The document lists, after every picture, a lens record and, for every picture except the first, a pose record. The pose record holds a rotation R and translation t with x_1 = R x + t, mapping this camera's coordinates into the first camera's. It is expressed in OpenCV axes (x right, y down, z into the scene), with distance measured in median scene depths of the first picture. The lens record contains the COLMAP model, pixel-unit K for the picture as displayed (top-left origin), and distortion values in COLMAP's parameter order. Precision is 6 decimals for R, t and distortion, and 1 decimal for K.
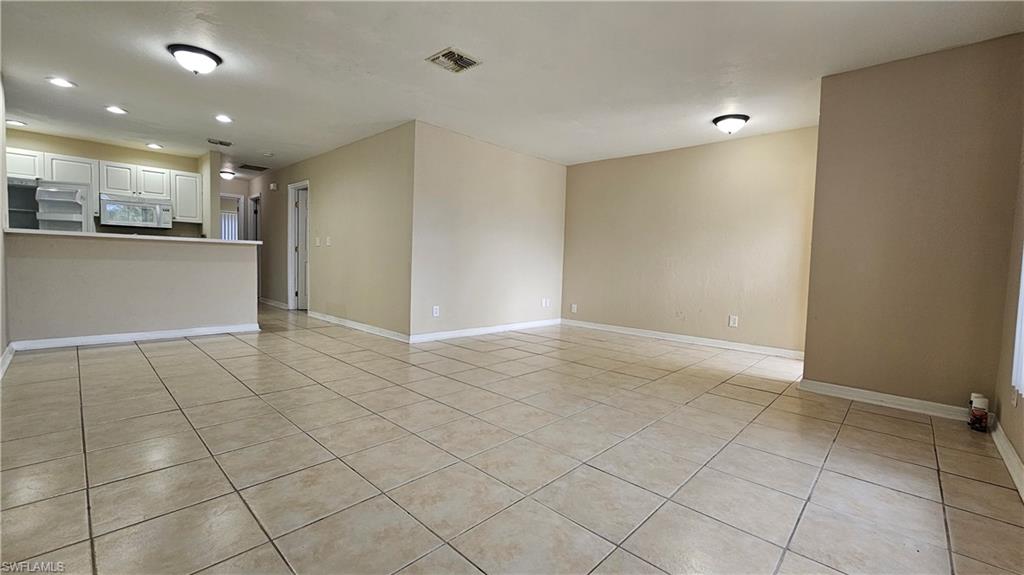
lens RADIAL K [[419.3, 0, 512.2], [0, 419.3, 285.6], [0, 0, 1]] dist [-0.002797, 0.000181]
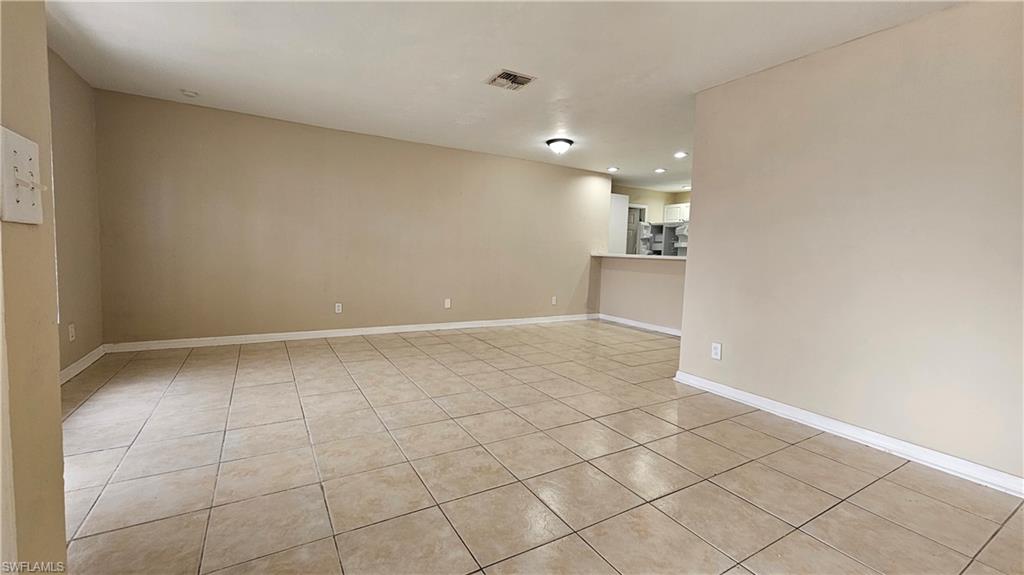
lens RADIAL K [[419.3, 0, 513.0], [0, 419.3, 288.9], [0, 0, 1]] dist [-0.002797, 0.000181]
pose [[-0.270698, 0.042635, -0.961720, 0.869776], [-0.096600, 0.992773, 0.071202, -0.087392], [0.957805, 0.112176, -0.264623, 1.307856]]
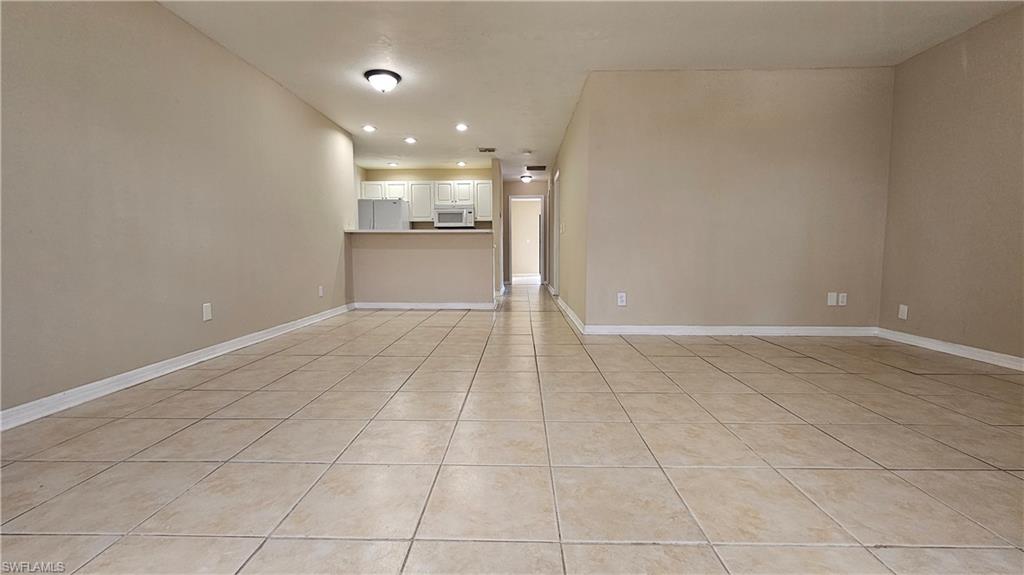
lens RADIAL K [[419.3, 0, 510.9], [0, 419.3, 284.8], [0, 0, 1]] dist [-0.002797, 0.000181]
pose [[0.669271, 0.025551, -0.742579, 0.432584], [-0.018842, 0.999671, 0.017415, 0.035197], [0.742780, 0.002336, 0.669532, 0.447278]]
